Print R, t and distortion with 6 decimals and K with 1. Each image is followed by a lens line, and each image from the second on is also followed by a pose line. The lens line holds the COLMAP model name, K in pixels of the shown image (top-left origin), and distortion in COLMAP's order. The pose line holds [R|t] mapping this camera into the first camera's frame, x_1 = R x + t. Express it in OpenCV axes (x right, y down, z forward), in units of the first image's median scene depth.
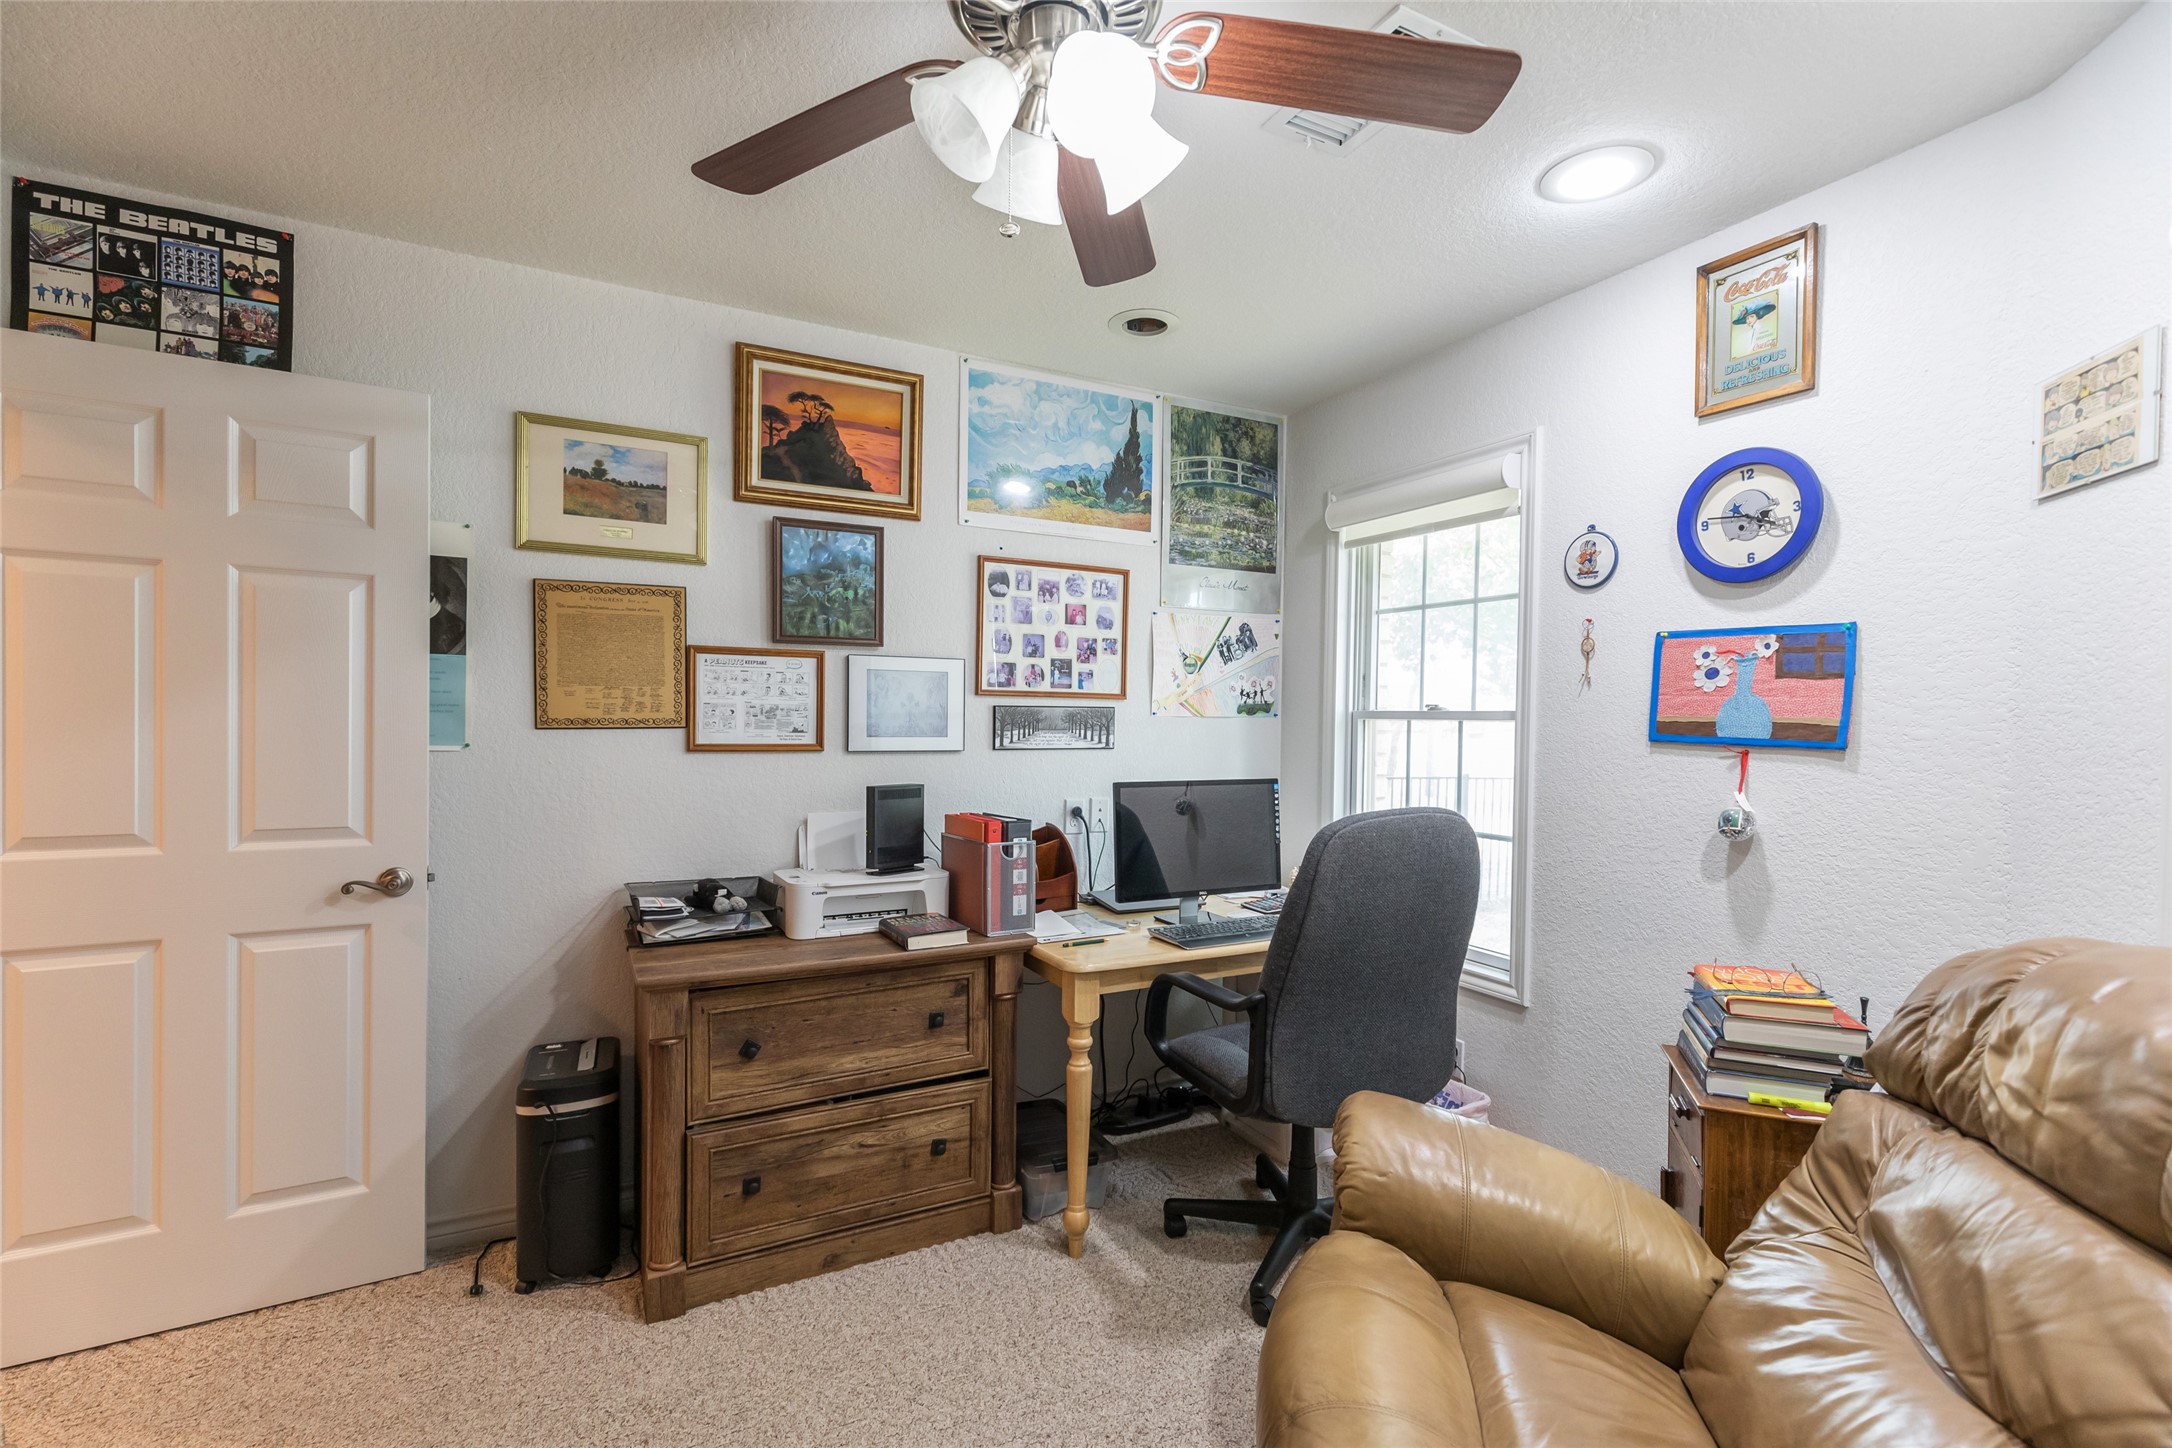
lens RADIAL K [[974.2, 0, 1079.6], [0, 974.2, 726.2], [0, 0, 1]] dist [0.008180, -0.001576]
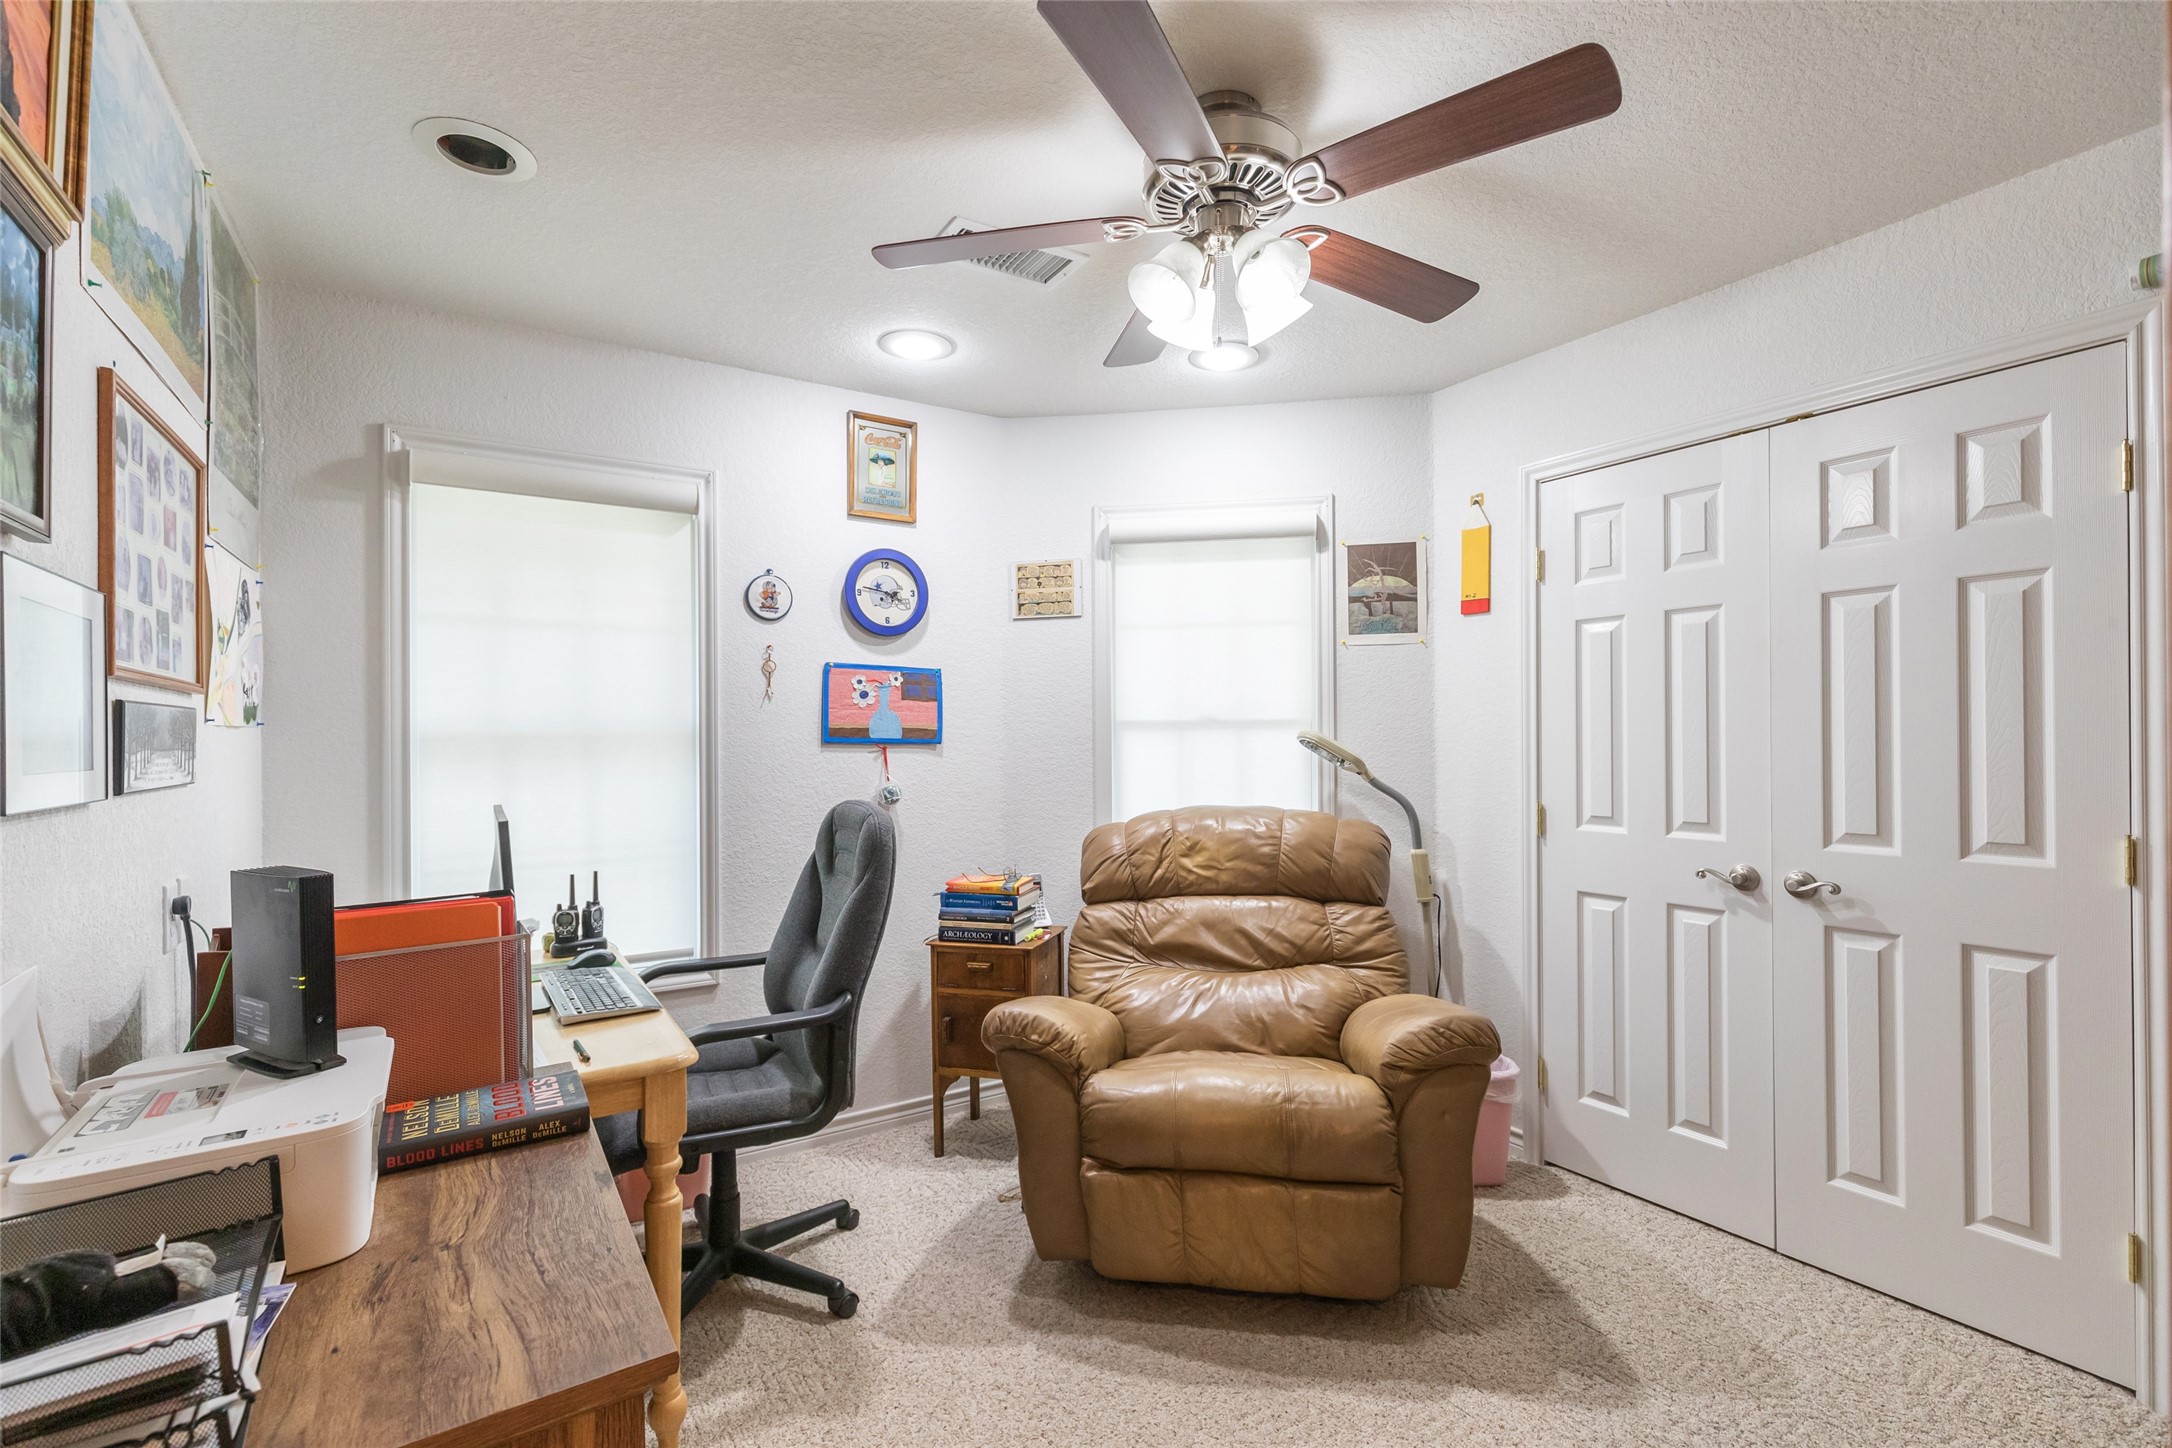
lens RADIAL K [[974.2, 0, 1084.2], [0, 974.2, 726.7], [0, 0, 1]] dist [0.008180, -0.001576]
pose [[-0.096843, 0.000295, 0.995300, -0.844441], [0.015199, 0.999884, 0.001183, -0.003138], [-0.995184, 0.015242, -0.096836, 0.830996]]
